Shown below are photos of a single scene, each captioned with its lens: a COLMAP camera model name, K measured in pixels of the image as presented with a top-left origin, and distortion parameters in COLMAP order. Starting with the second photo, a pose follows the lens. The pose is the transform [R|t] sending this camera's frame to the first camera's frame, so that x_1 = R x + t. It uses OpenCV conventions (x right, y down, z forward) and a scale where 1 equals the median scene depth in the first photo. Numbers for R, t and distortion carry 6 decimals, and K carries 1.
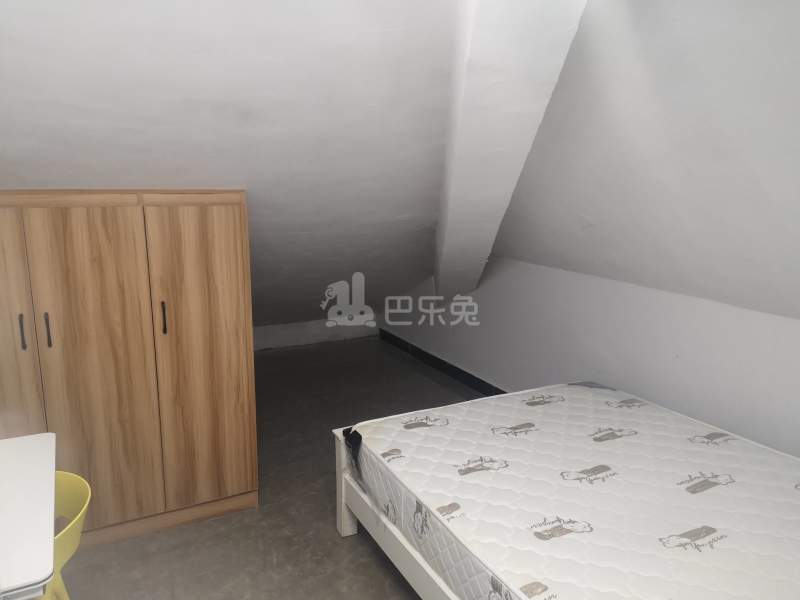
lens RADIAL K [[635.1, 0, 398.4], [0, 635.1, 302.2], [0, 0, 1]] dist [0.050407, -0.000764]
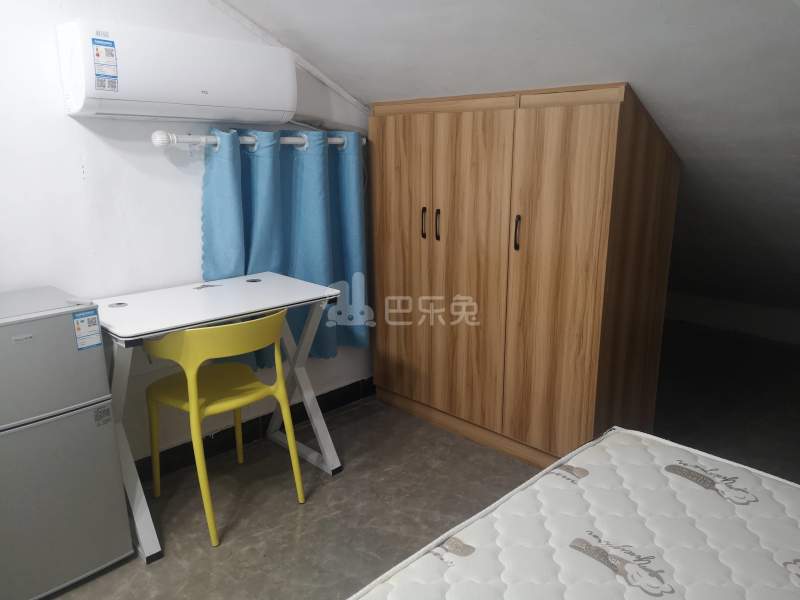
lens RADIAL K [[635.1, 0, 399.1], [0, 635.1, 301.3], [0, 0, 1]] dist [0.050407, -0.000764]
pose [[0.264576, 0.226554, -0.937376, 0.487930], [-0.185006, 0.965883, 0.181226, -0.015170], [0.946453, 0.125472, 0.297463, 0.582020]]
